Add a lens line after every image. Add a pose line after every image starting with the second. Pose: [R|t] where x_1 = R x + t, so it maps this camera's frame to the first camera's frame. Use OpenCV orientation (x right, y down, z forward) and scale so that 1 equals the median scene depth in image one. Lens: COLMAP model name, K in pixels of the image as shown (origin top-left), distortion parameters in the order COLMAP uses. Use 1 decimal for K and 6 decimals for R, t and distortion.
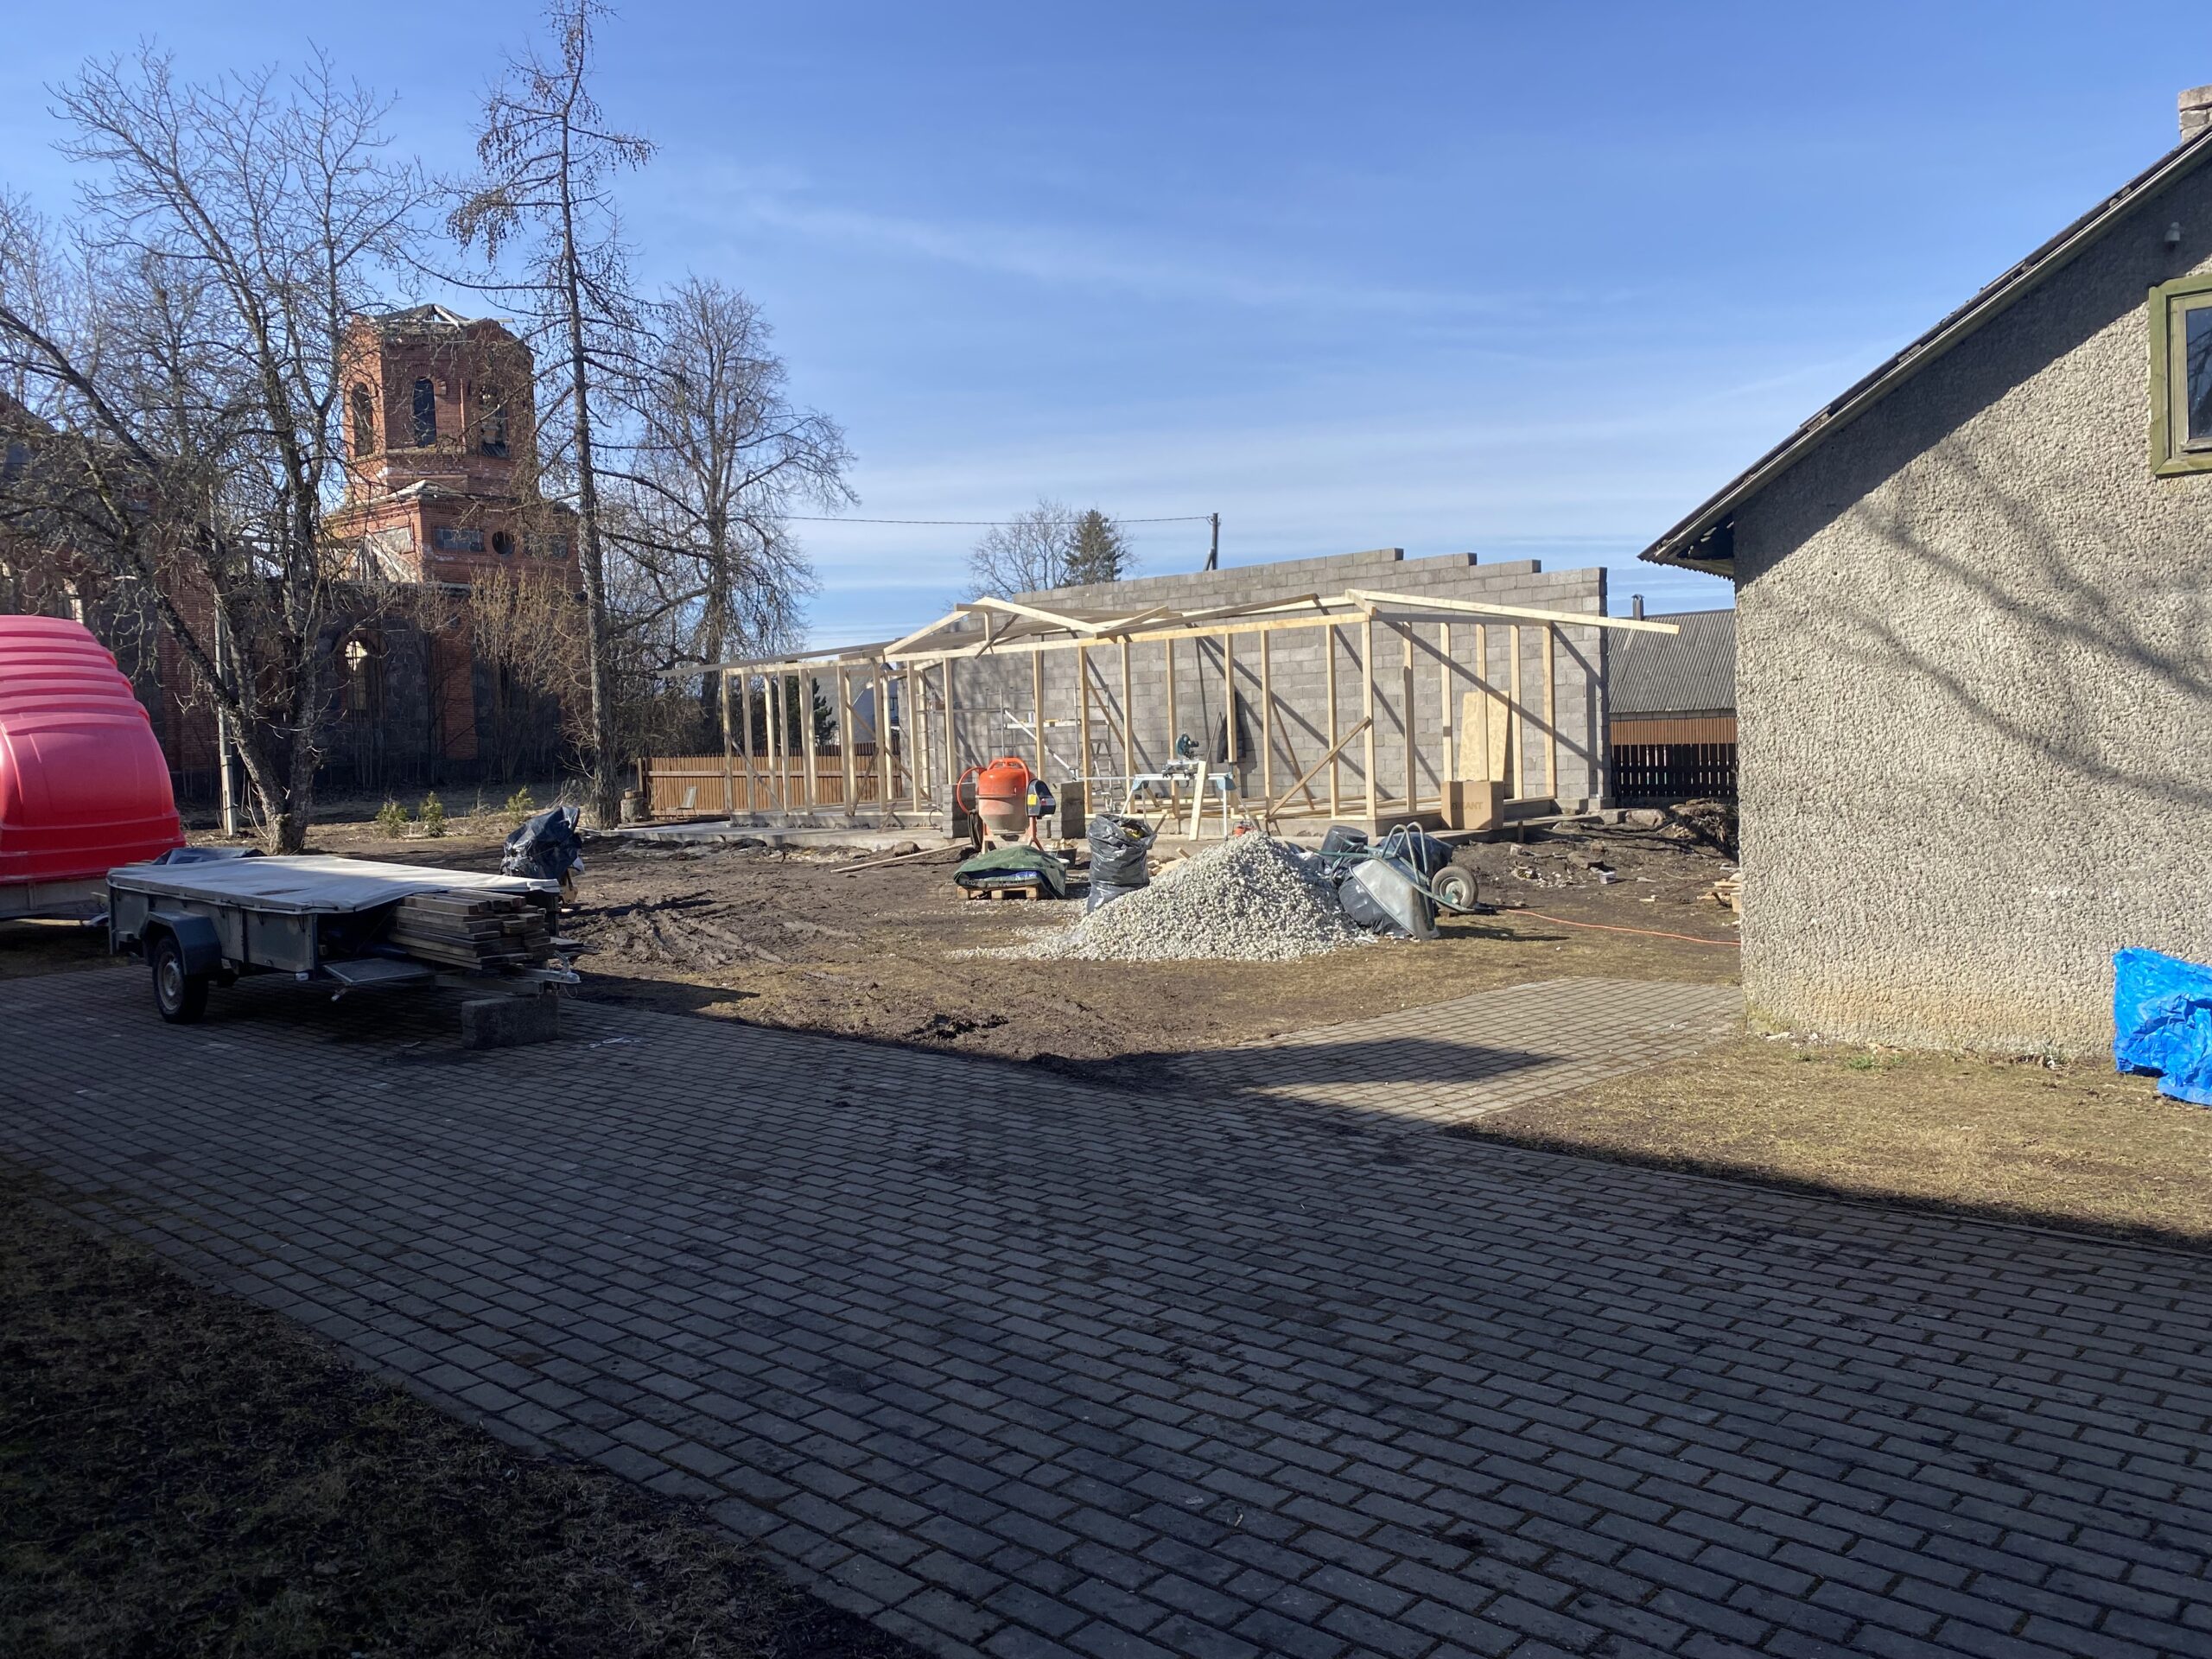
lens RADIAL K [[1672.5, 0, 1106.0], [0, 1672.5, 829.5], [0, 0, 1]] dist [-0.001161, -0.004596]
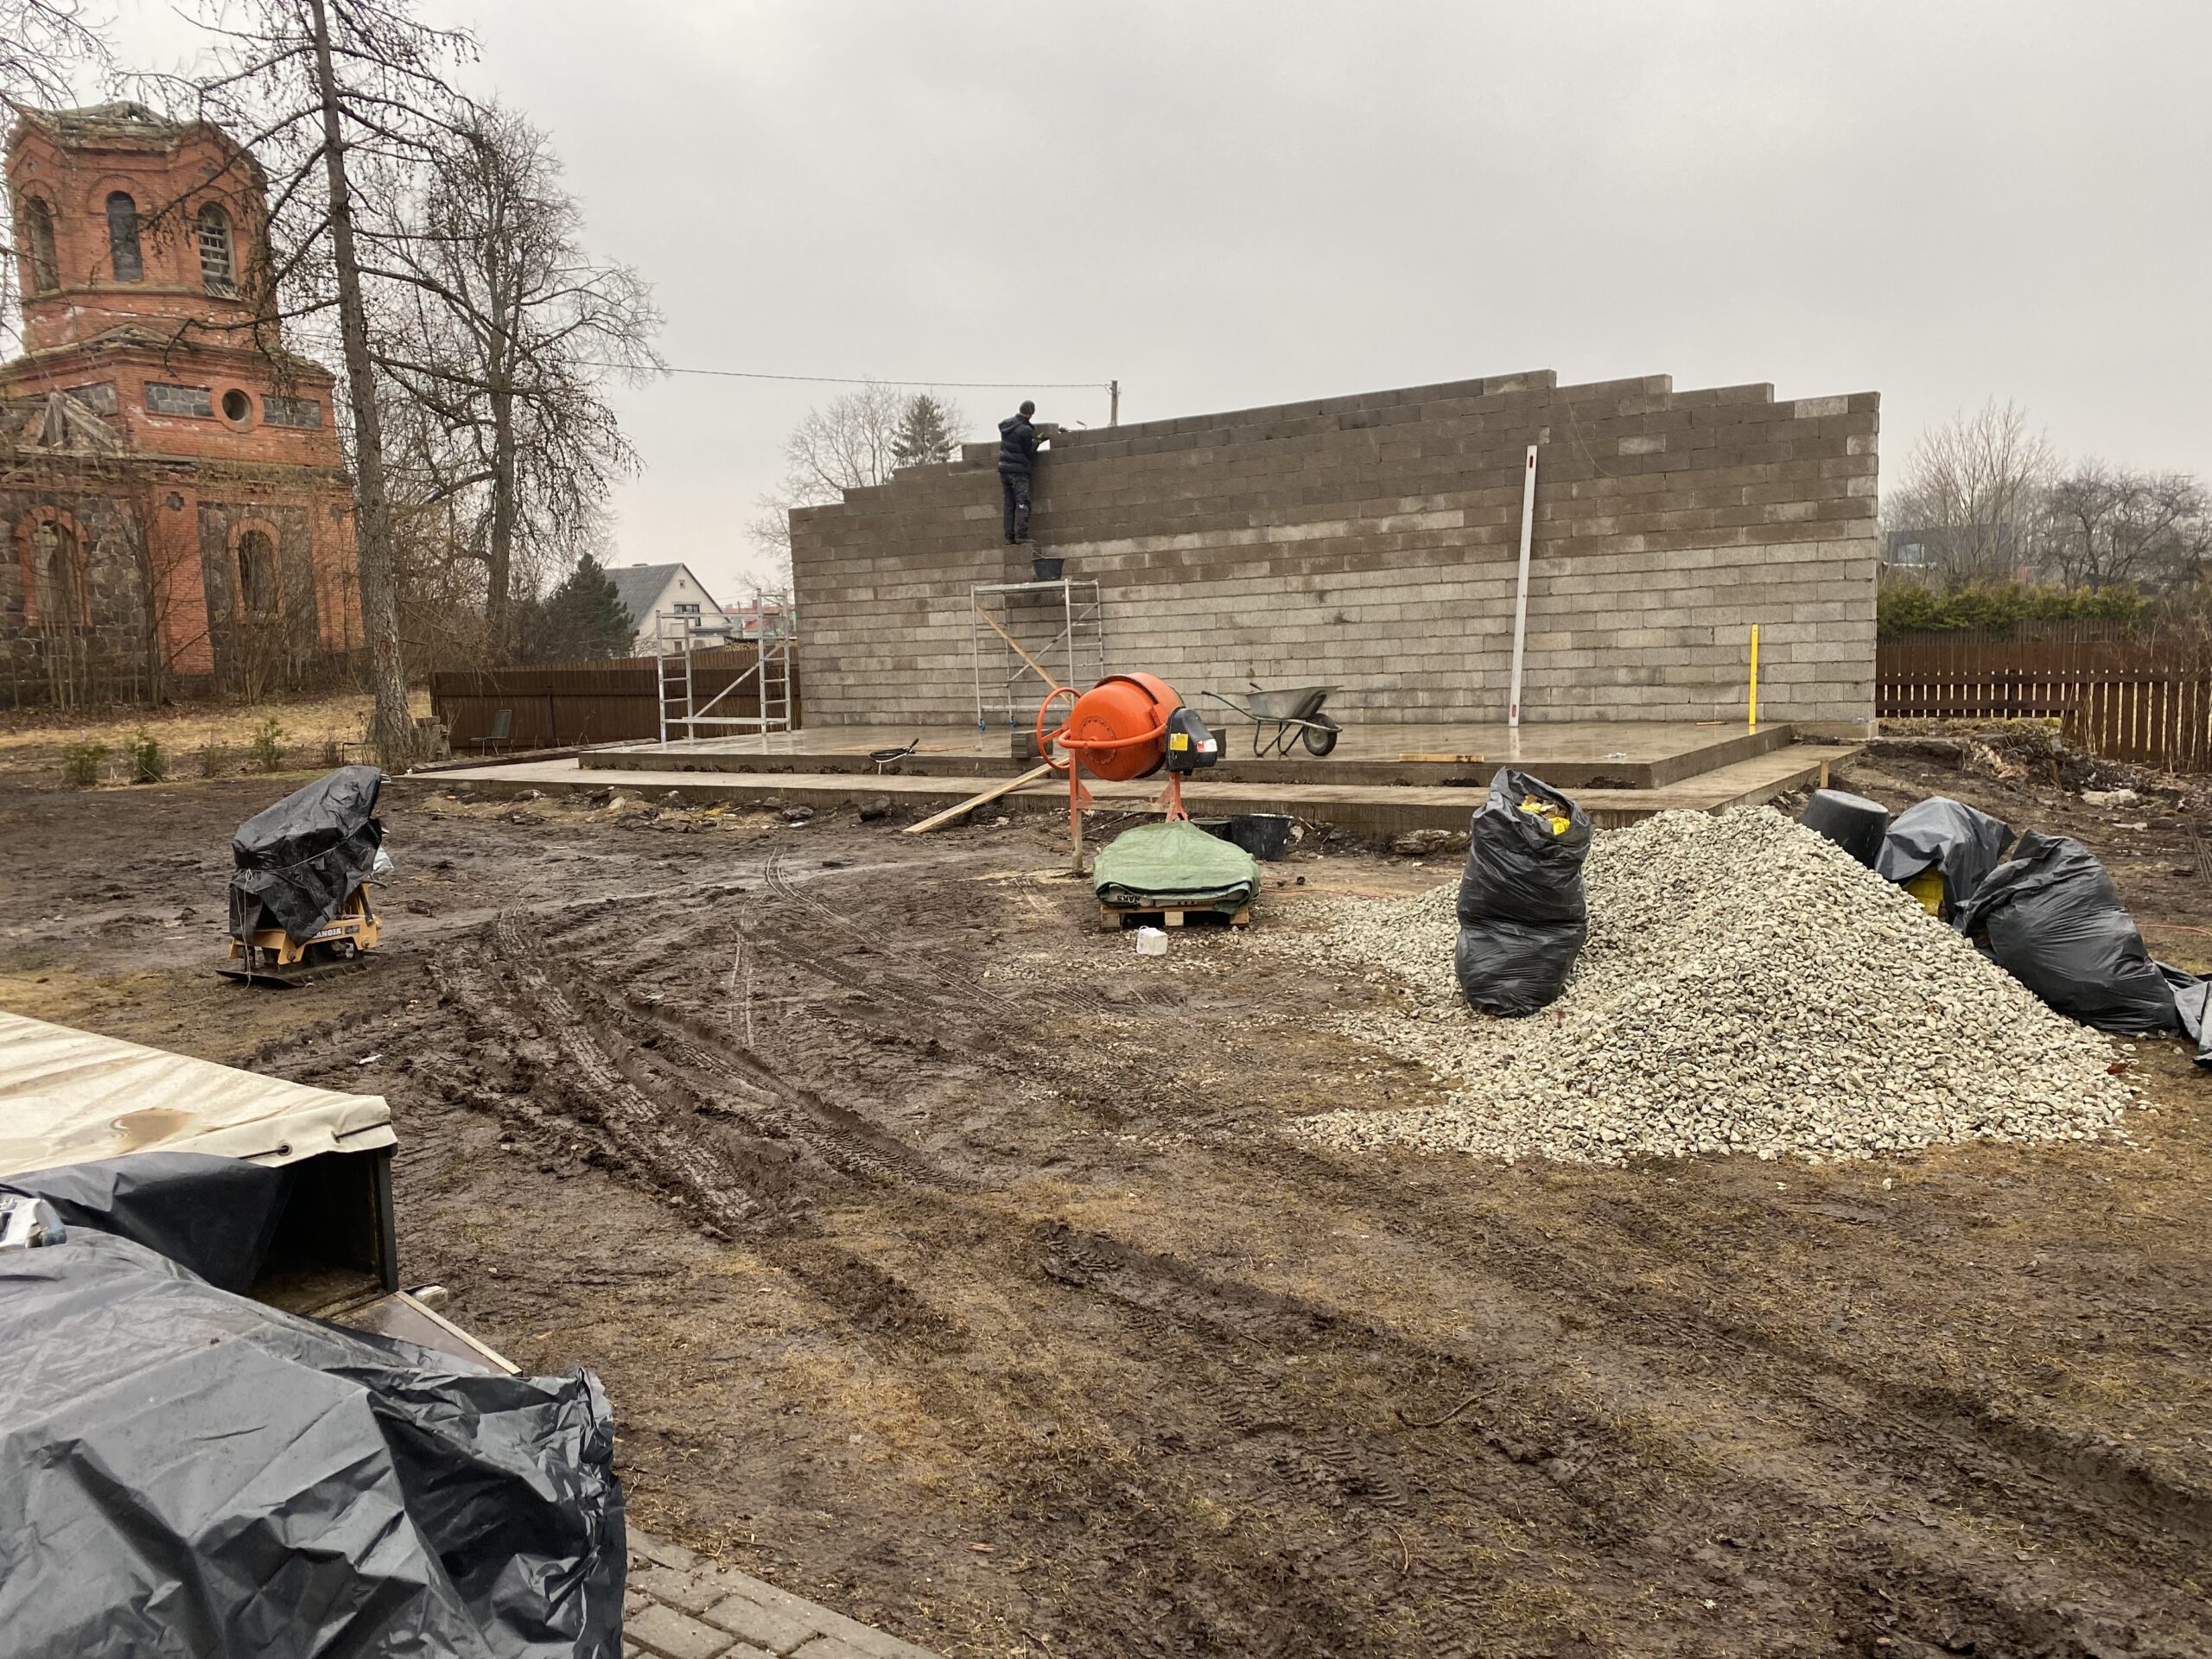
lens RADIAL K [[1672.5, 0, 1106.0], [0, 1672.5, 829.5], [0, 0, 1]] dist [-0.001161, -0.004596]
pose [[0.992171, -0.016445, 0.123800, -0.036759], [0.009819, 0.998496, 0.053943, -0.004875], [-0.124501, -0.052305, 0.990840, 0.108303]]
